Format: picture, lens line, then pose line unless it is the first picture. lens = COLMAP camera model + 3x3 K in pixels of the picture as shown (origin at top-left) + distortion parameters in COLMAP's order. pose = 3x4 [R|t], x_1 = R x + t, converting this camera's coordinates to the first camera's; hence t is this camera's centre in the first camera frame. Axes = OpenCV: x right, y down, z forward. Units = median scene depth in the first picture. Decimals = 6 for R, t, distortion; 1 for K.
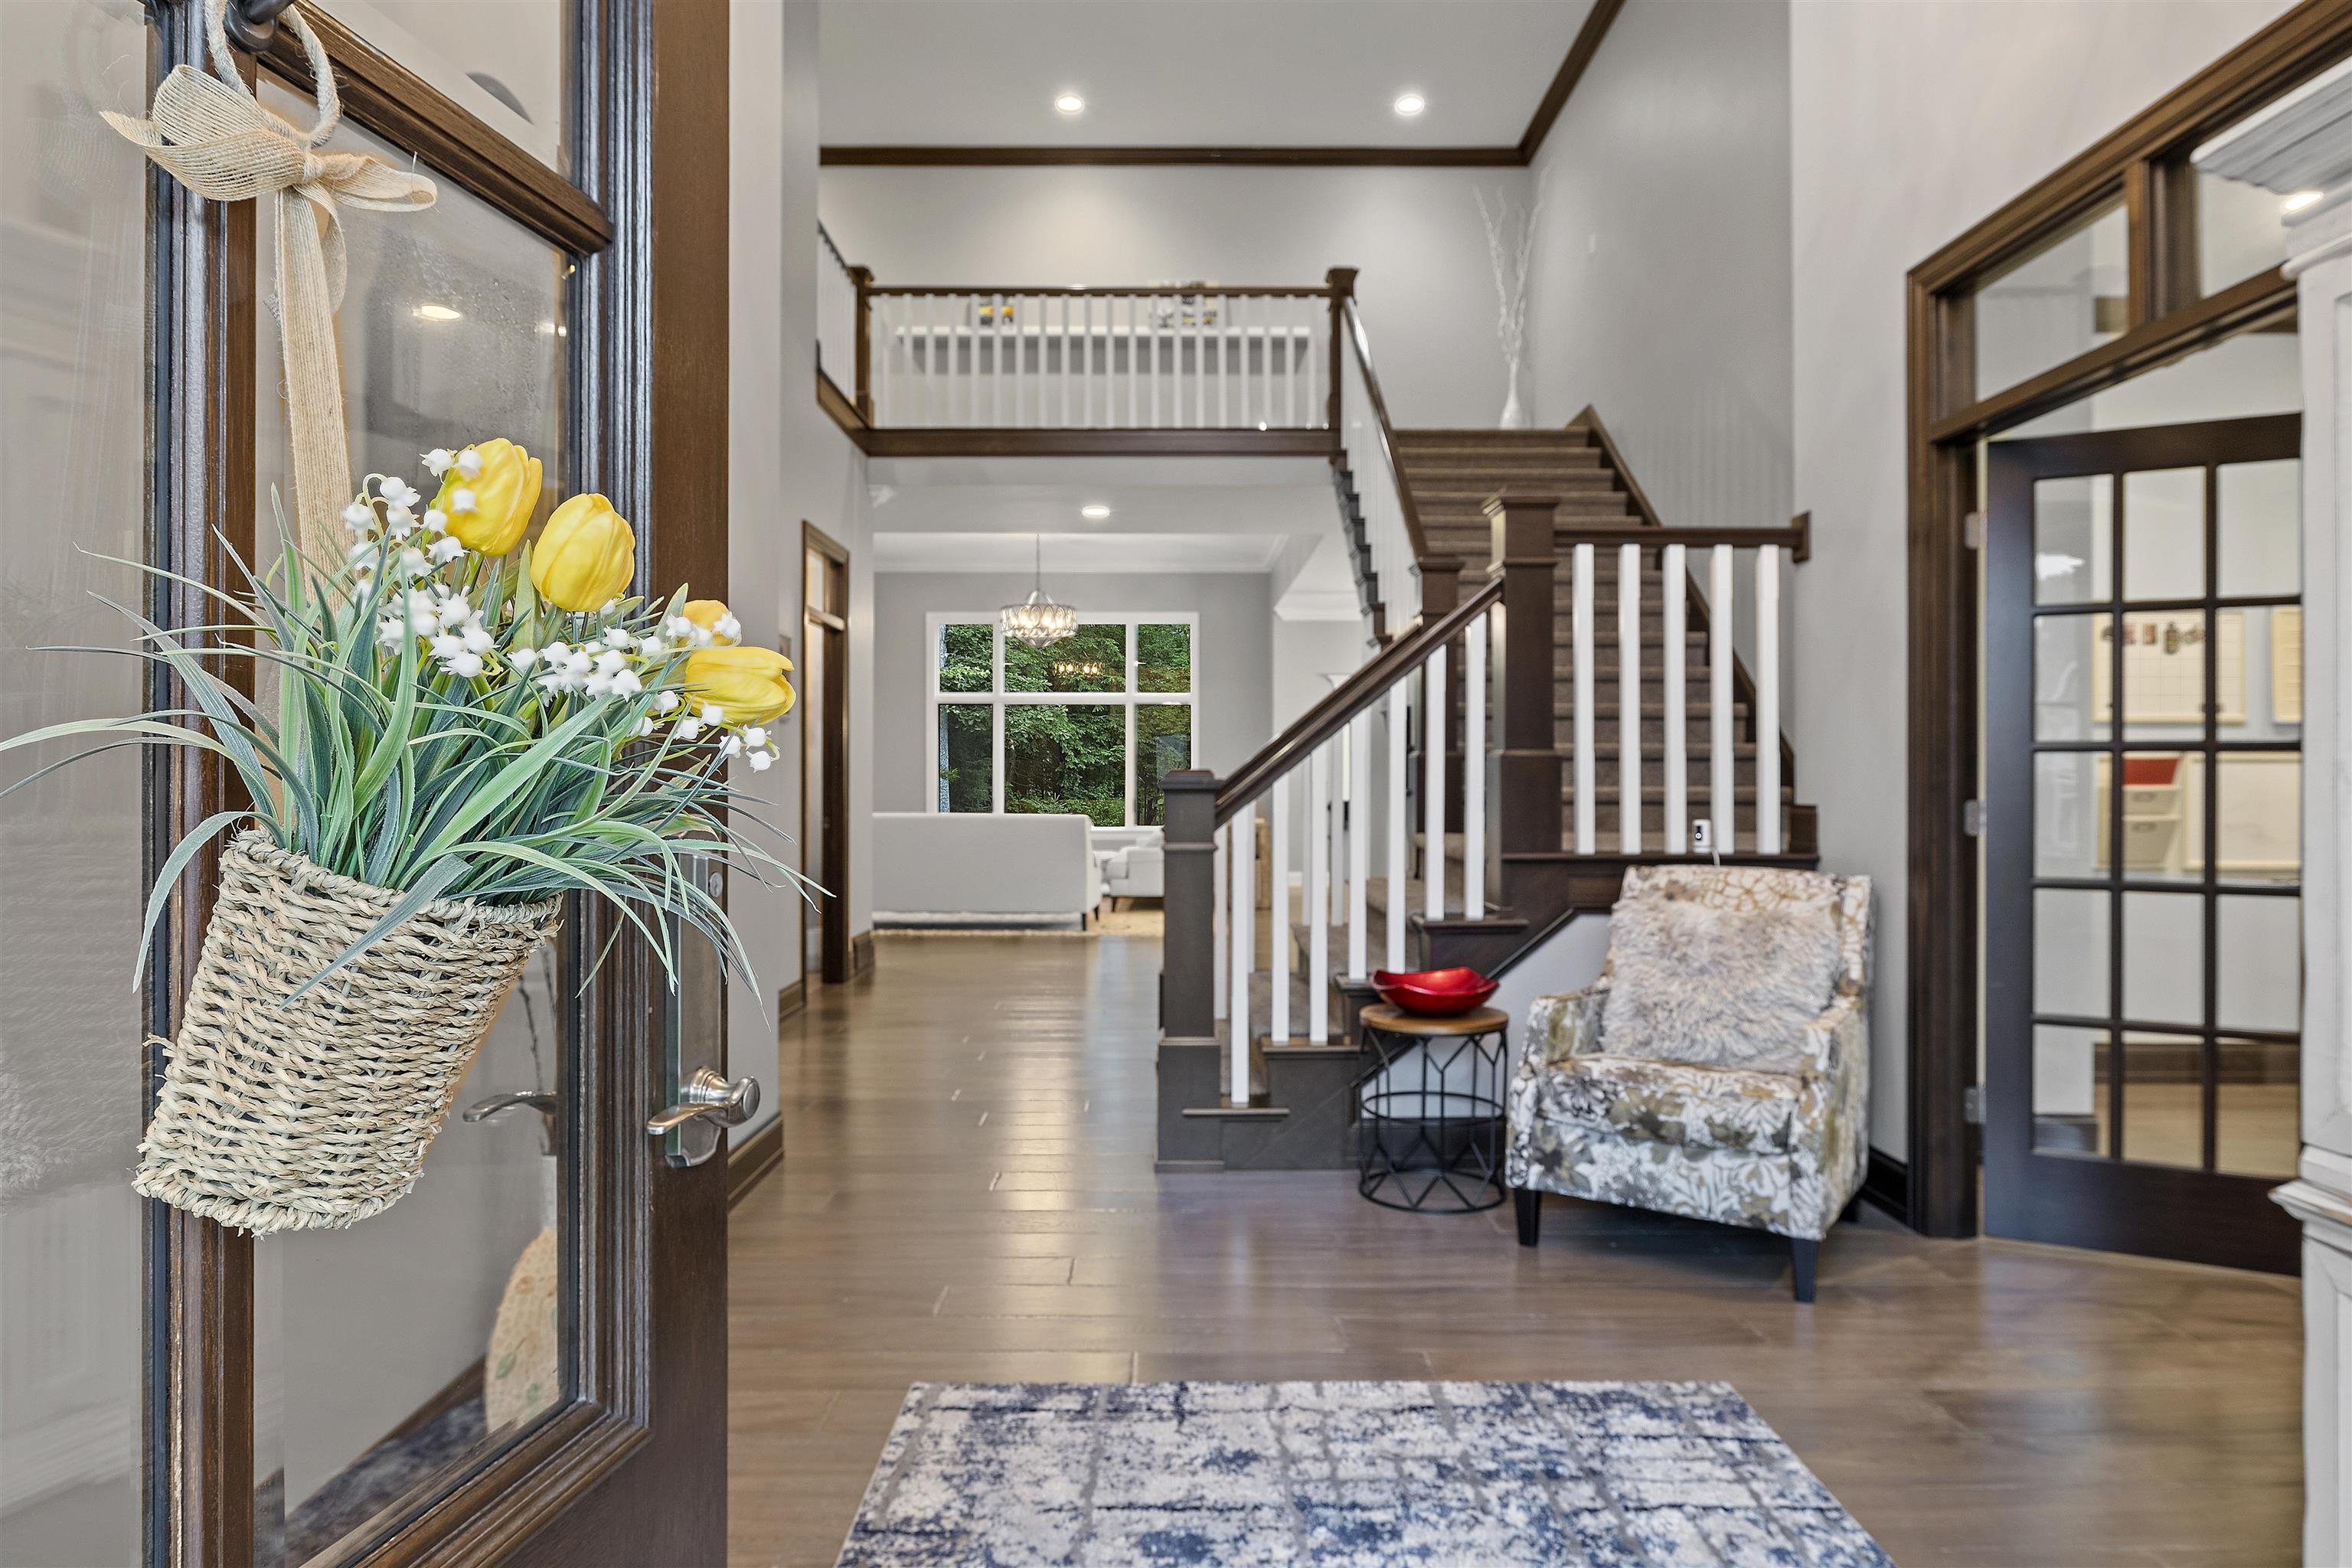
lens RADIAL K [[1429.8, 0, 1170.7], [0, 1429.8, 772.1], [0, 0, 1]] dist [0.005707, 0.000178]
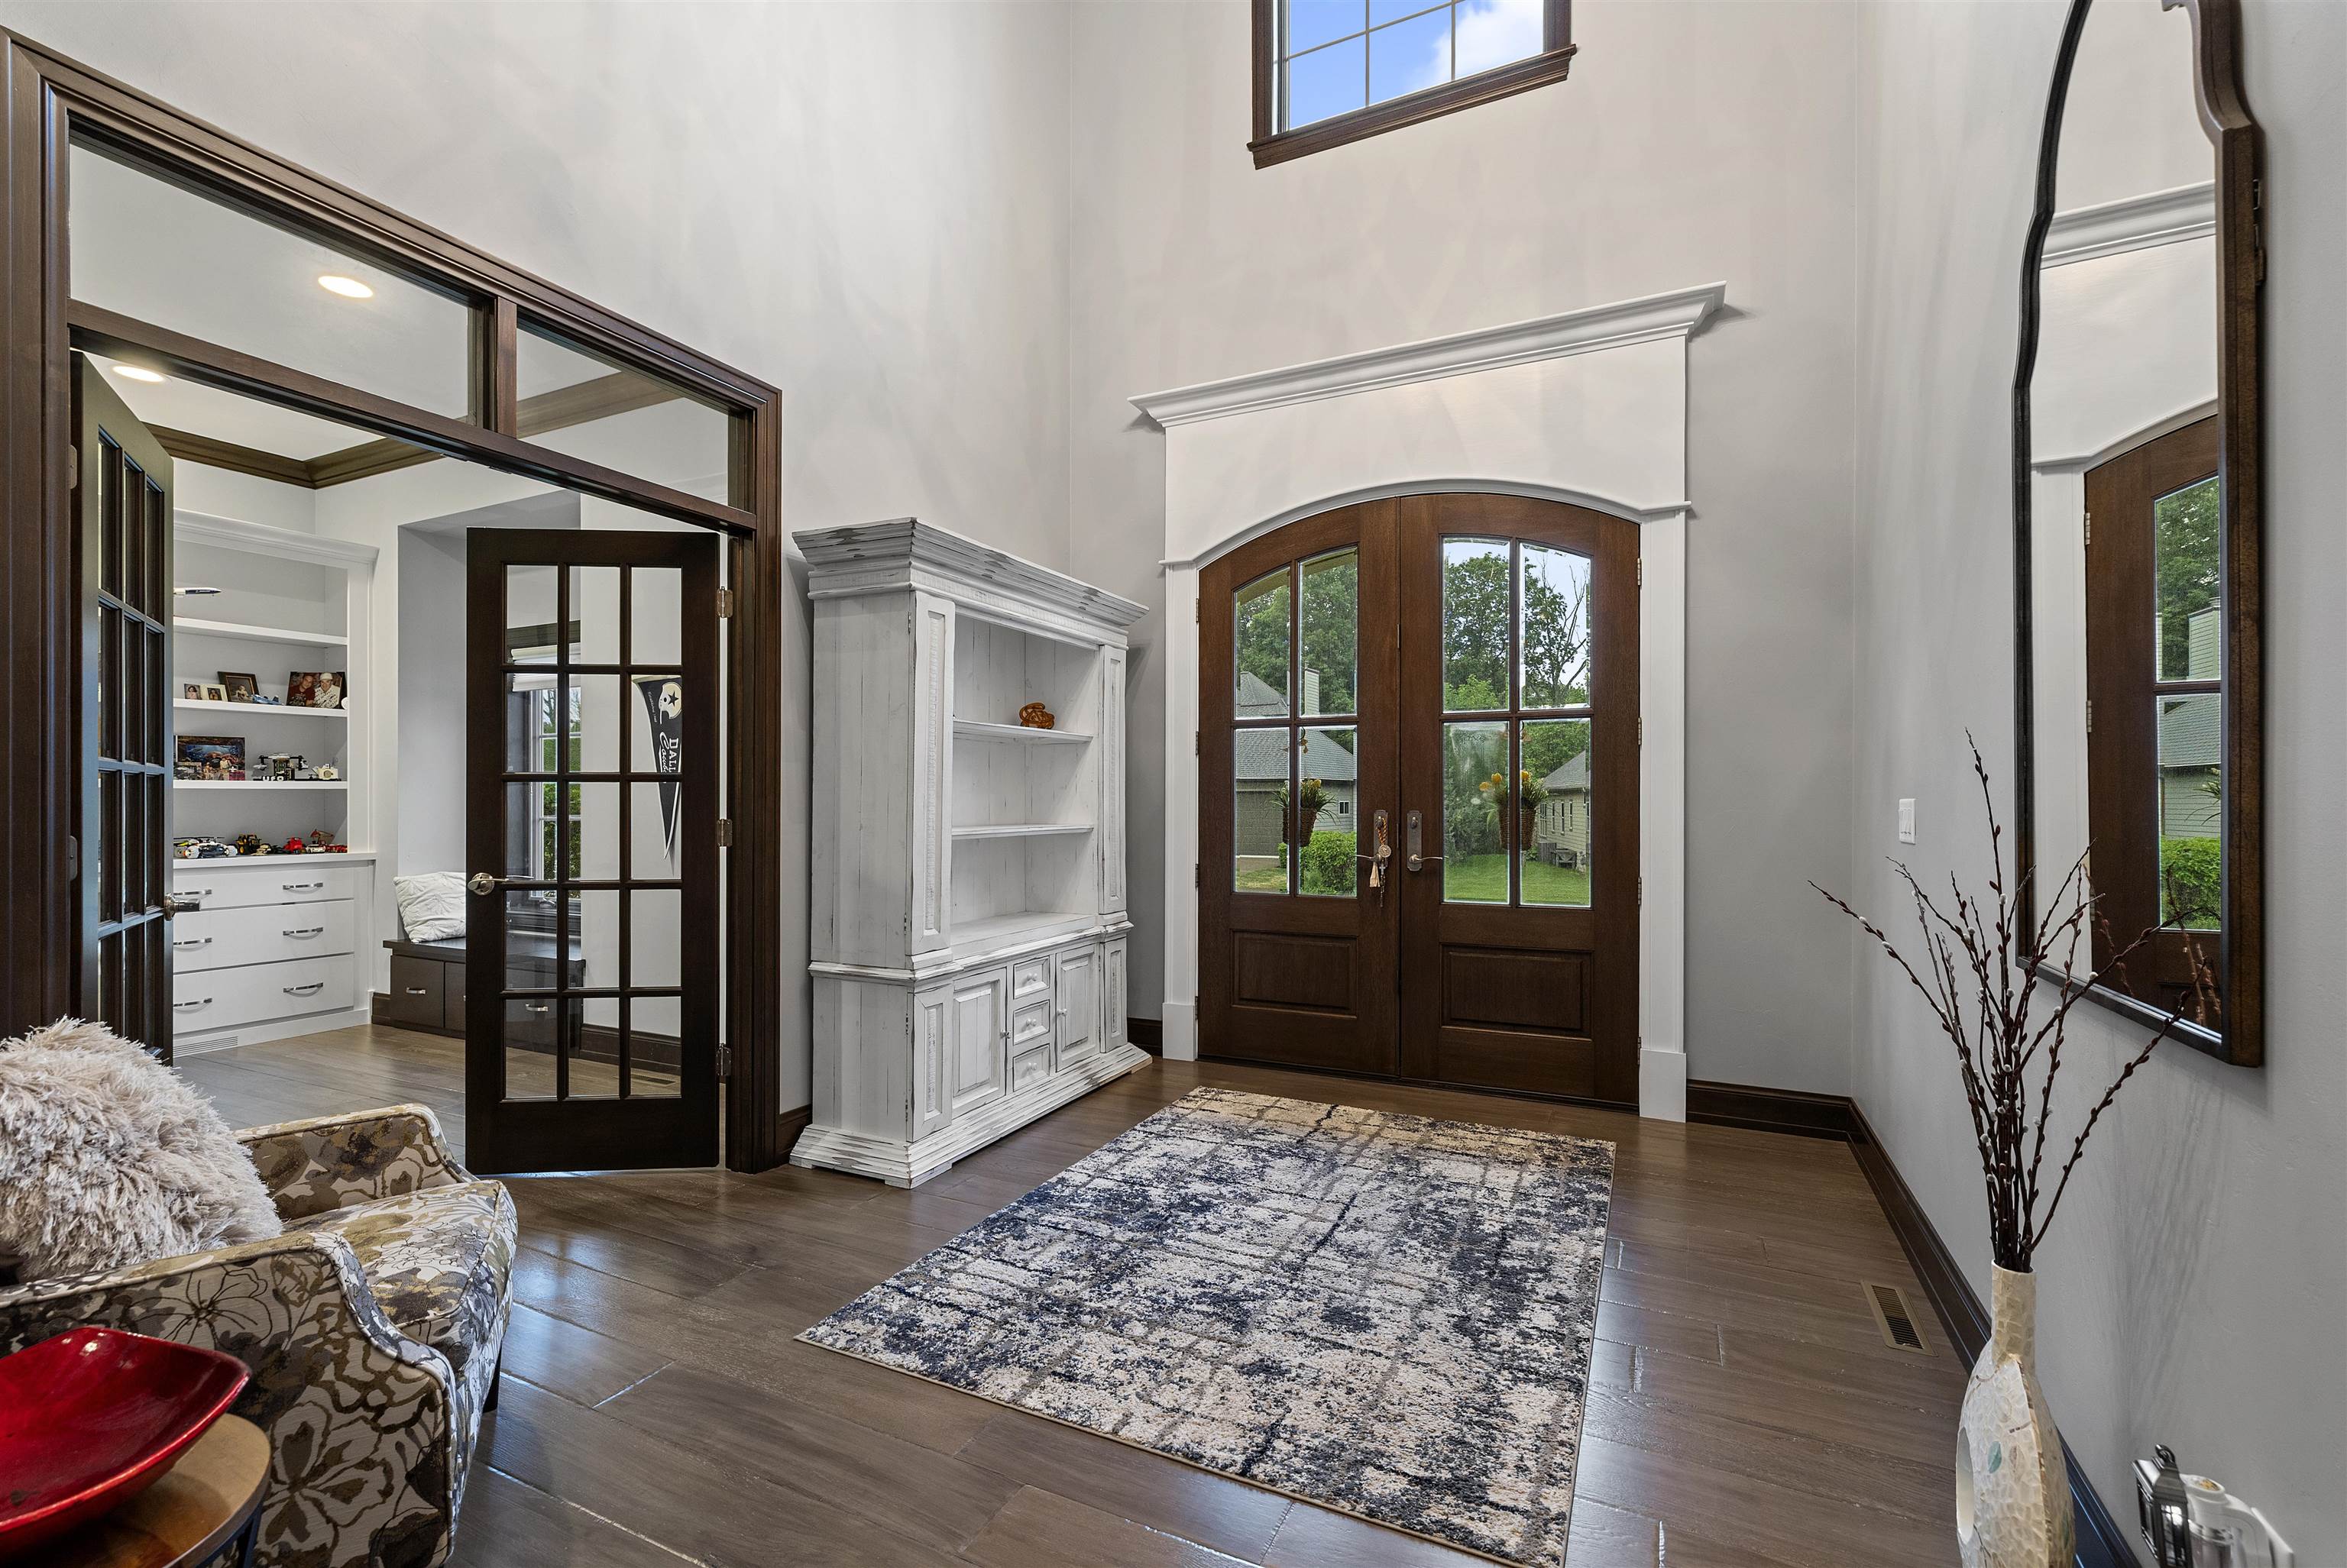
lens RADIAL K [[986.3, 0, 1179.5], [0, 986.3, 798.7], [0, 0, 1]] dist [-0.003747, 0.000367]
pose [[-0.897782, -0.003961, 0.440423, -0.232432], [-0.002137, 0.999987, 0.004636, -0.005363], [-0.440435, 0.003221, -0.897779, 1.598292]]
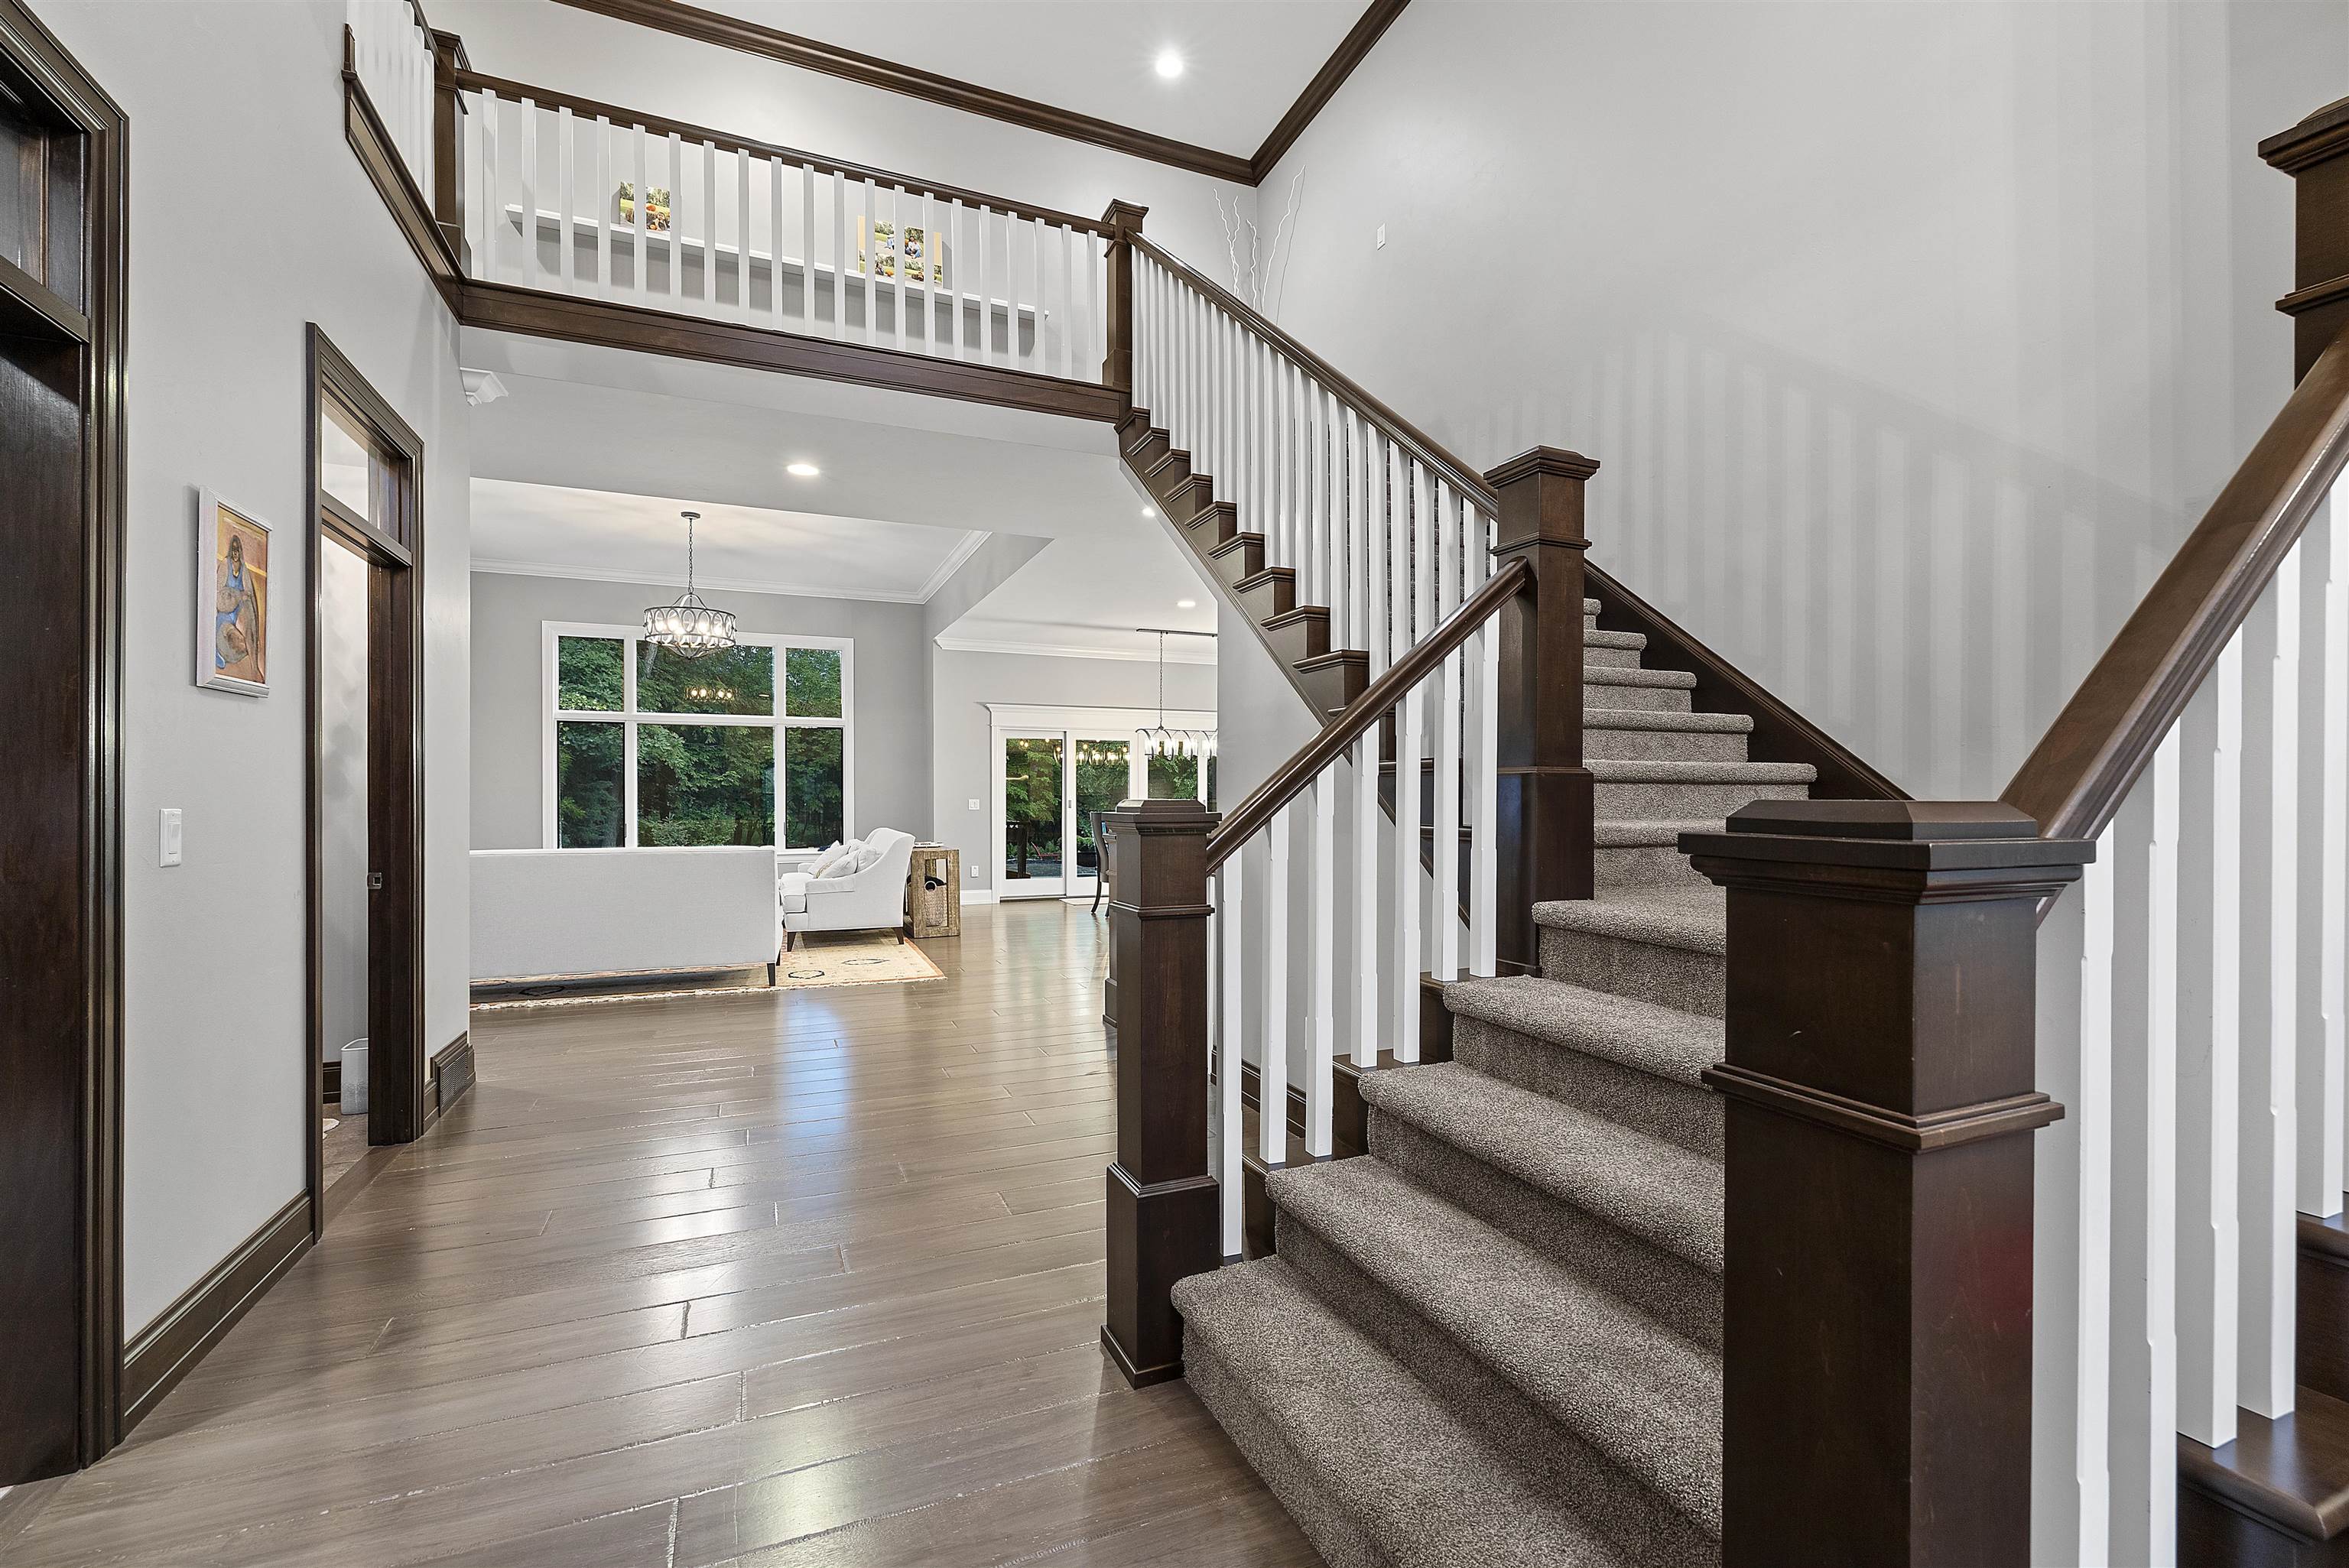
lens RADIAL K [[987.2, 0, 1178.6], [0, 987.2, 781.6], [0, 0, 1]] dist [-0.003747, 0.000367]
pose [[0.913803, -0.003829, 0.406139, -0.089286], [0.008186, 0.999926, -0.008991, -0.001469], [-0.406074, 0.011540, 0.913767, 0.432122]]
